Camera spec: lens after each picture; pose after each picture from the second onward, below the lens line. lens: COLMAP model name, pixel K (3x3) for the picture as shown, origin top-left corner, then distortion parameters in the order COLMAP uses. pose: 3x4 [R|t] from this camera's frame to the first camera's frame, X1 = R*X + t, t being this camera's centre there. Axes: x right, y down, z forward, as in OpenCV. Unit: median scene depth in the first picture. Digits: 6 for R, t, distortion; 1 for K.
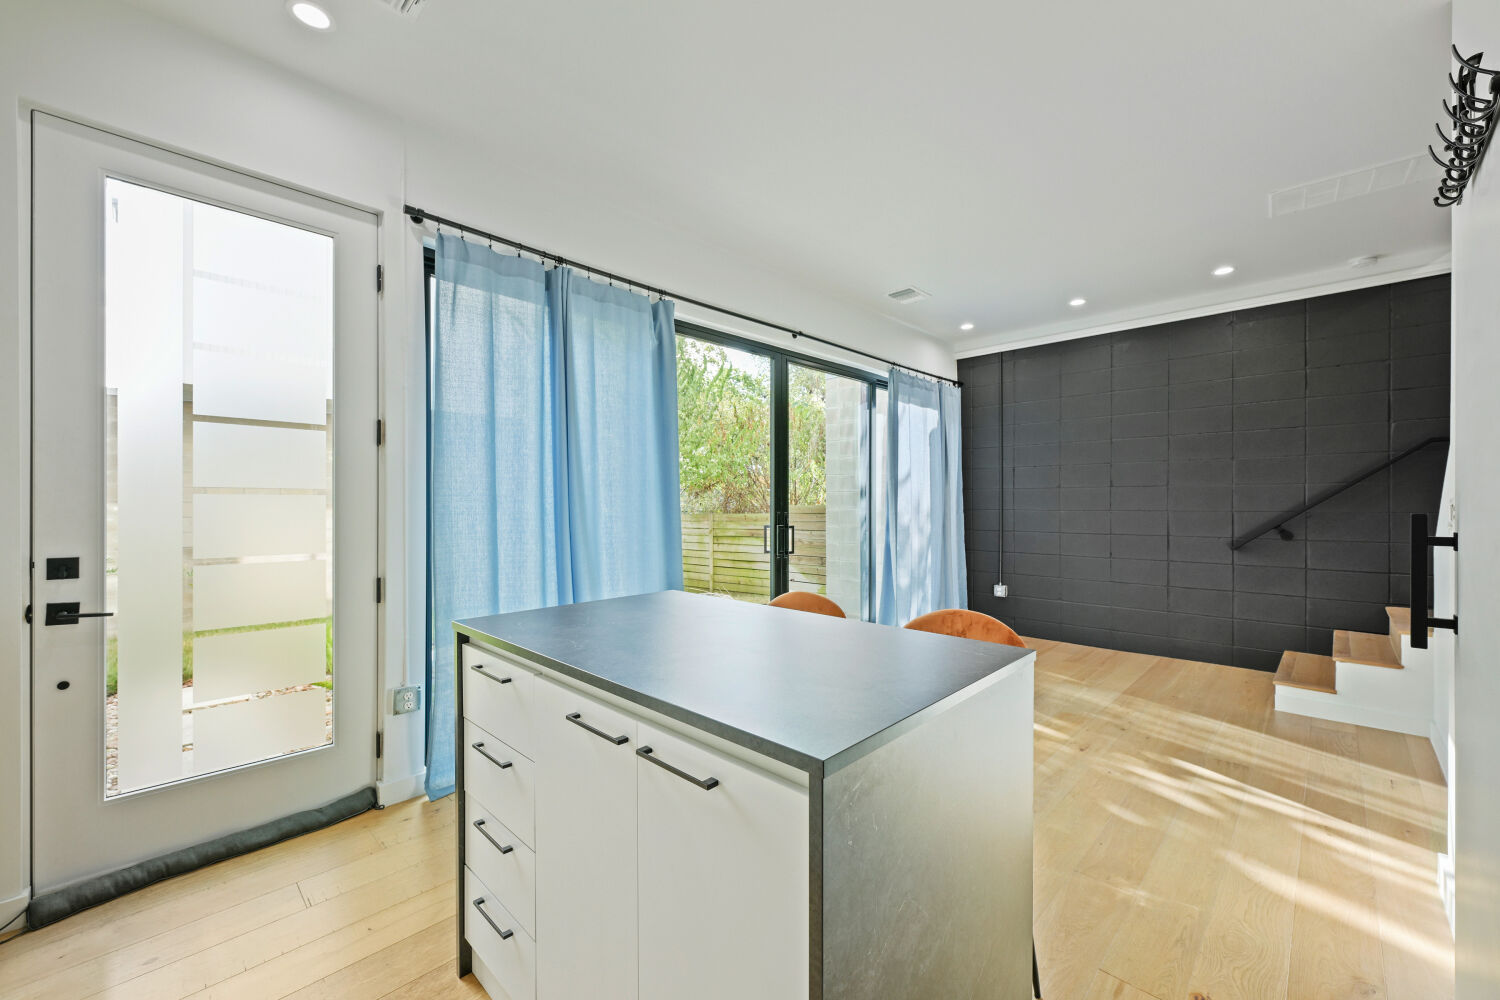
lens RADIAL K [[606.4, 0, 753.4], [0, 606.4, 501.0], [0, 0, 1]] dist [-0.003265, 0.001406]
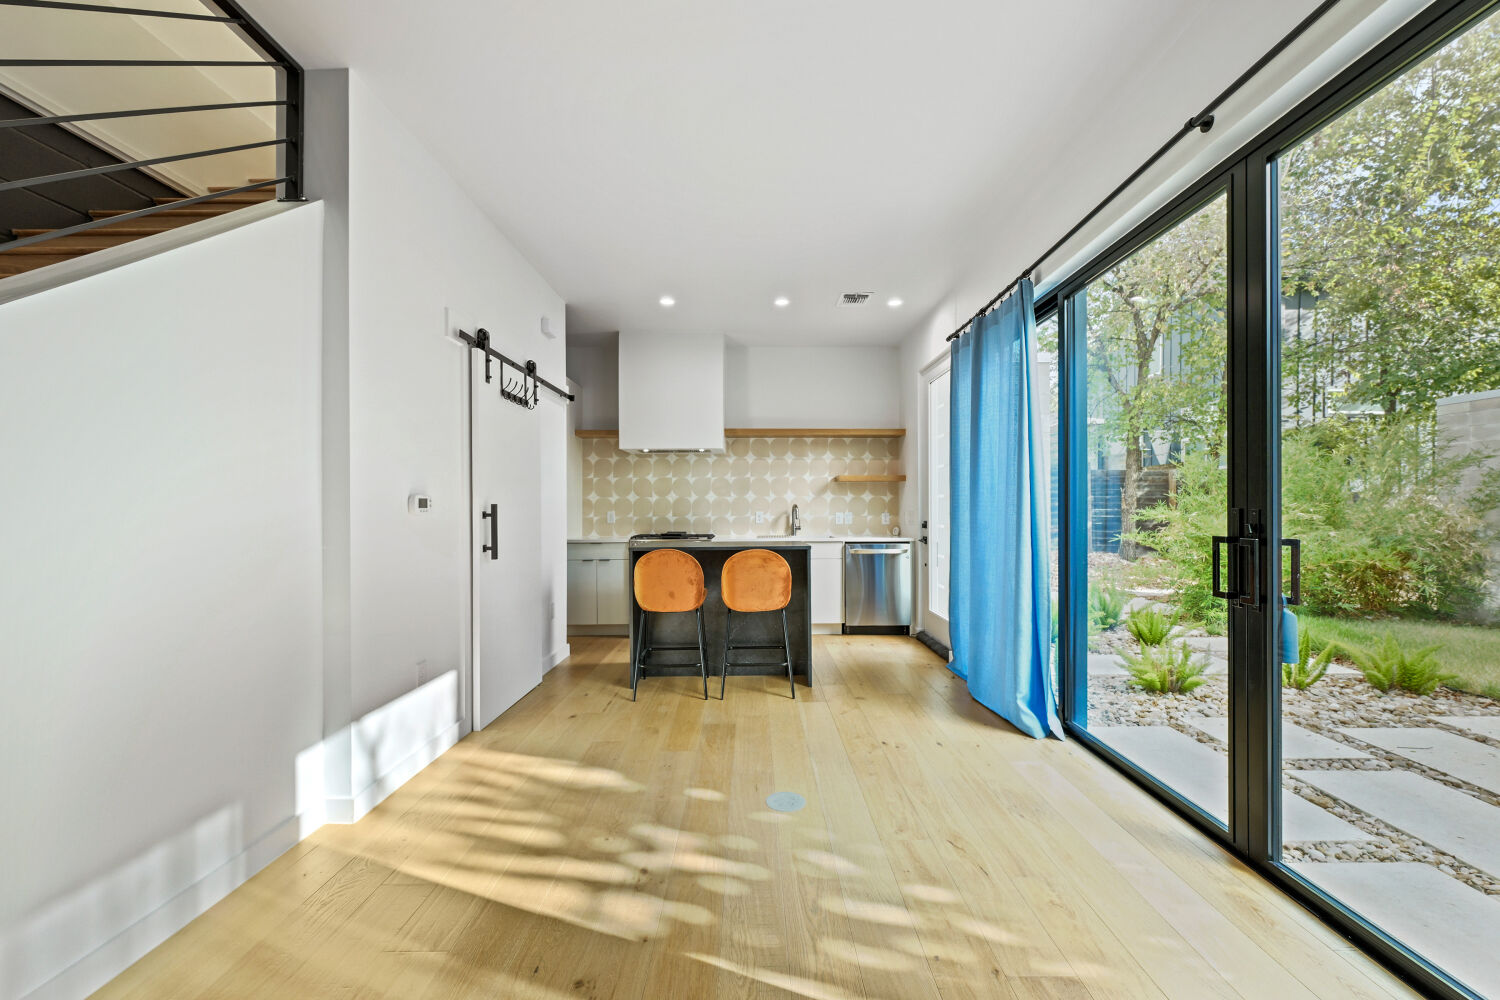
lens RADIAL K [[606.4, 0, 754.0], [0, 606.4, 512.0], [0, 0, 1]] dist [-0.003265, 0.001406]
pose [[-0.725279, 0.000697, -0.688455, 0.611825], [0.003445, 0.999991, -0.002618, 0.021678], [0.688447, -0.004271, -0.725274, 1.055821]]
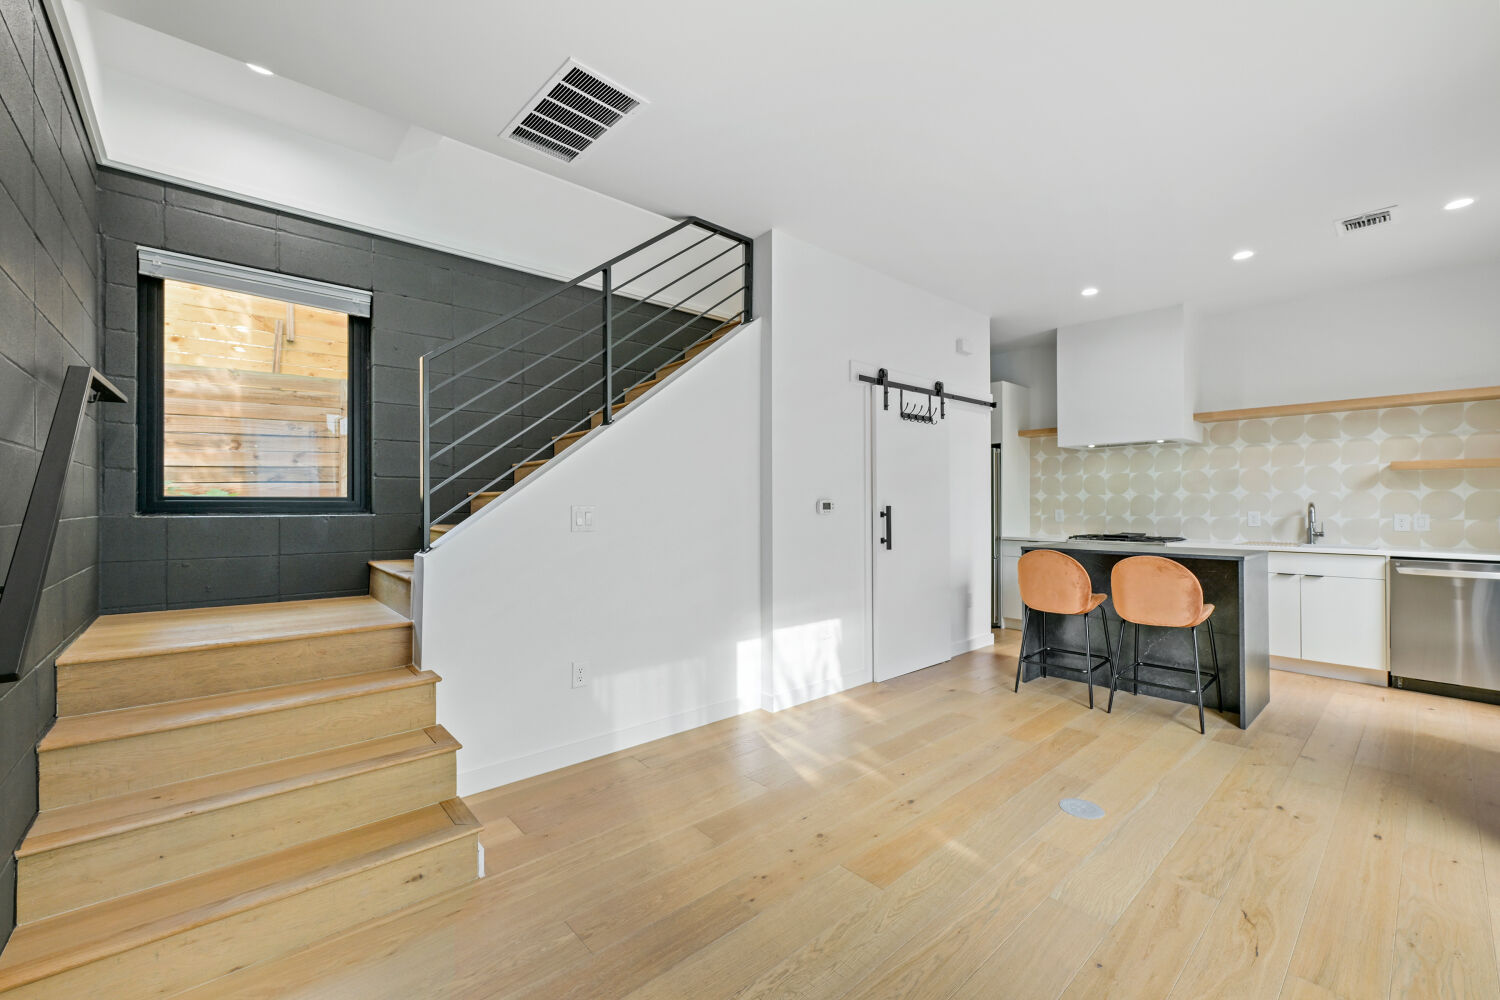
lens RADIAL K [[606.4, 0, 744.2], [0, 606.4, 501.9], [0, 0, 1]] dist [-0.003265, 0.001406]
pose [[-0.994739, -0.002362, 0.102416, 0.460470], [-0.003334, 0.999951, -0.009325, 0.012685], [-0.102389, -0.009617, -0.994698, 1.251904]]
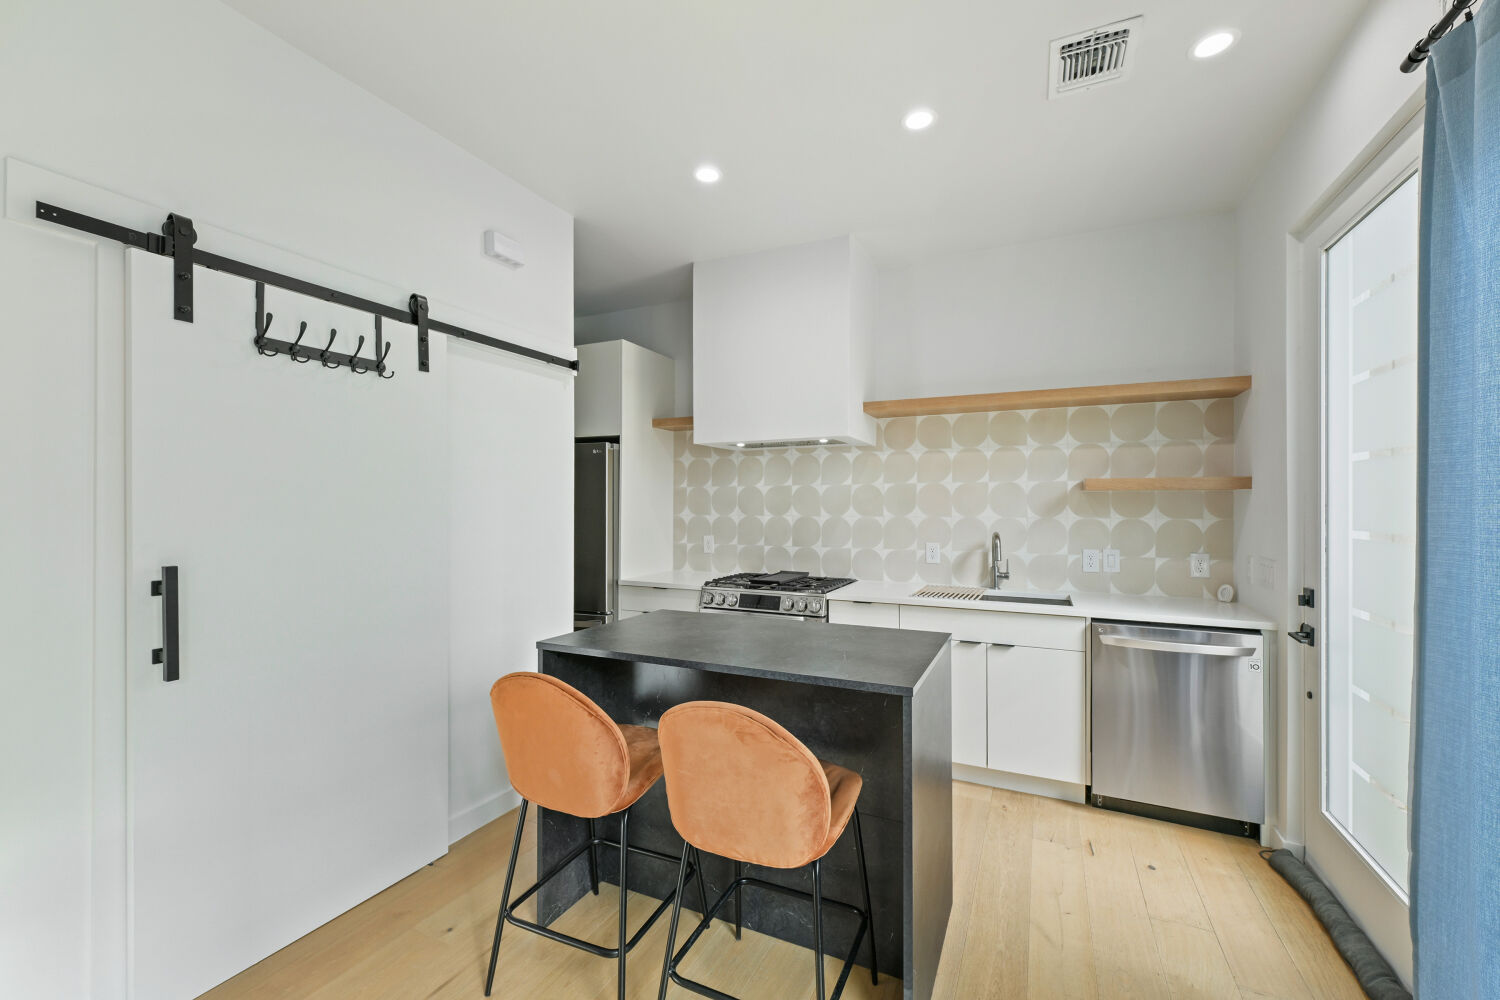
lens RADIAL K [[606.4, 0, 751.2], [0, 606.4, 504.5], [0, 0, 1]] dist [-0.003265, 0.001406]
pose [[-0.954041, -0.007059, -0.299593, 0.117621], [-0.004610, 0.999950, -0.008881, -0.025277], [0.299640, -0.007091, -0.954026, 0.750902]]
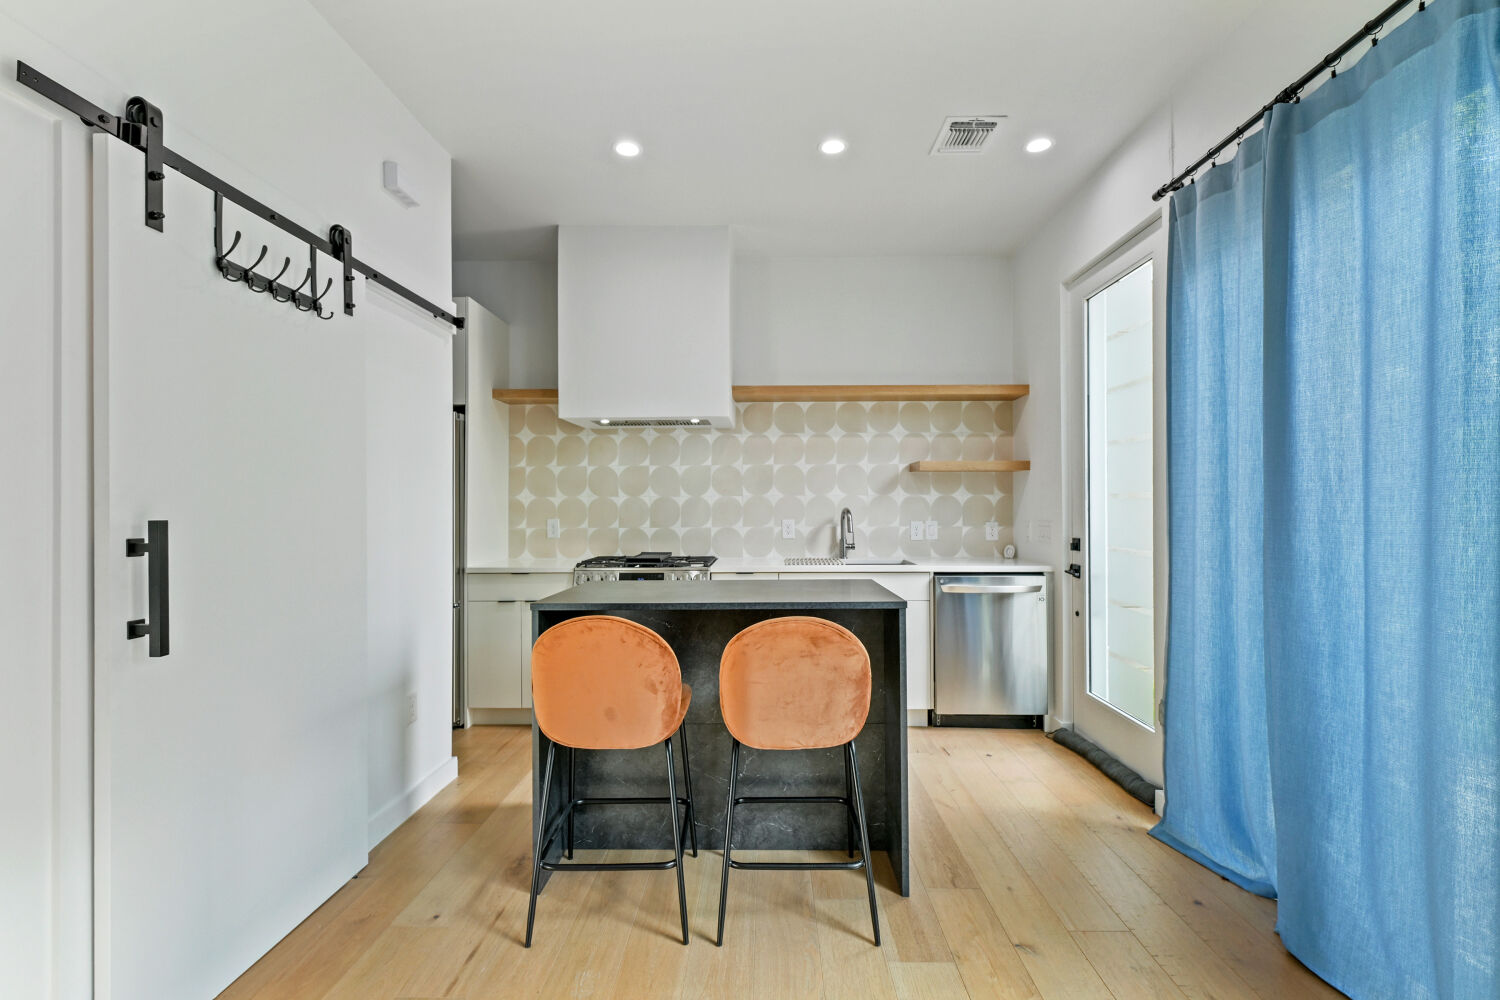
lens RADIAL K [[684.5, 0, 746.4], [0, 684.5, 504.2], [0, 0, 1]] dist [-0.004979, 0.002284]
pose [[-0.750106, -0.005147, -0.661298, 0.341196], [0.003666, 0.999922, -0.011940, 0.006302], [0.661308, -0.011380, -0.750028, 0.754213]]
